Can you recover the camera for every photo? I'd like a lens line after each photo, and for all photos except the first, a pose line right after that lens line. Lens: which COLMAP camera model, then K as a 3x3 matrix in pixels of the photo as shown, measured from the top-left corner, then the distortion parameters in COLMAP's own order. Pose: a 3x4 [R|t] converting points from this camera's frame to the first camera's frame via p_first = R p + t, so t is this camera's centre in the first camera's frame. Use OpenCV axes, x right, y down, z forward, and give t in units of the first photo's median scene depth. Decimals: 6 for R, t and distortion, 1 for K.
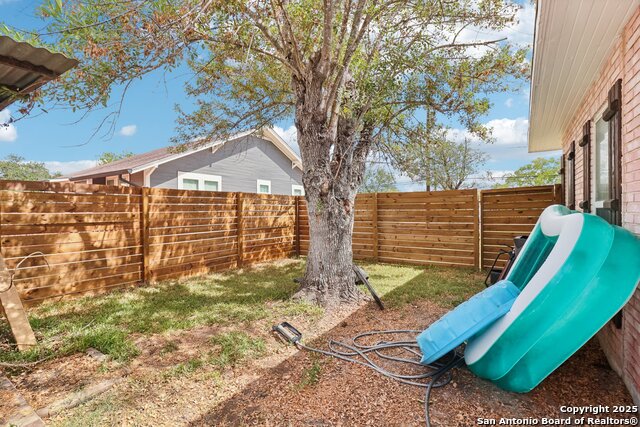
lens RADIAL K [[298.0, 0, 320.0], [0, 298.0, 213.5], [0, 0, 1]] dist [0.010898, -0.000315]
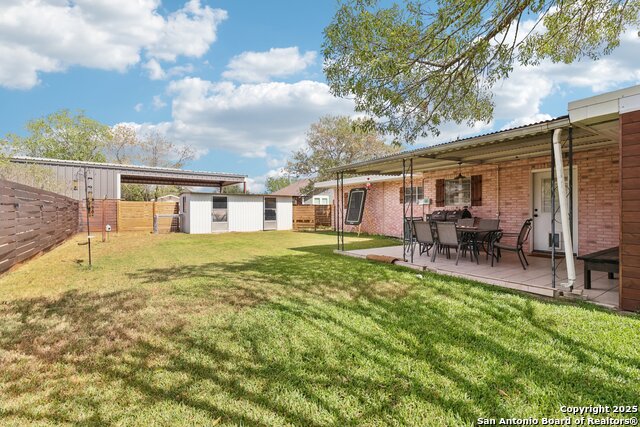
lens RADIAL K [[298.0, 0, 320.0], [0, 298.0, 213.5], [0, 0, 1]] dist [0.010898, -0.000315]
pose [[0.928064, 0.004296, -0.372396, 0.862040], [-0.006581, 0.999967, -0.004866, 0.045488], [0.372363, 0.006967, 0.928061, -2.165703]]
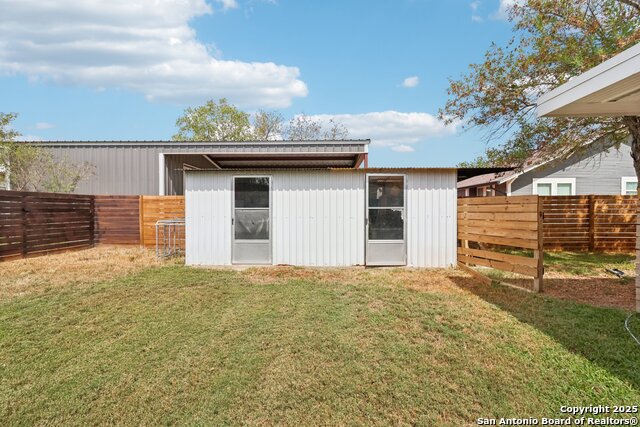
lens RADIAL K [[298.0, 0, 320.0], [0, 298.0, 213.5], [0, 0, 1]] dist [0.010898, -0.000315]
pose [[0.518779, 0.016520, -0.854748, 0.236130], [-0.012504, 0.999853, 0.011736, 0.009606], [0.854817, 0.004600, 0.518910, -0.695912]]
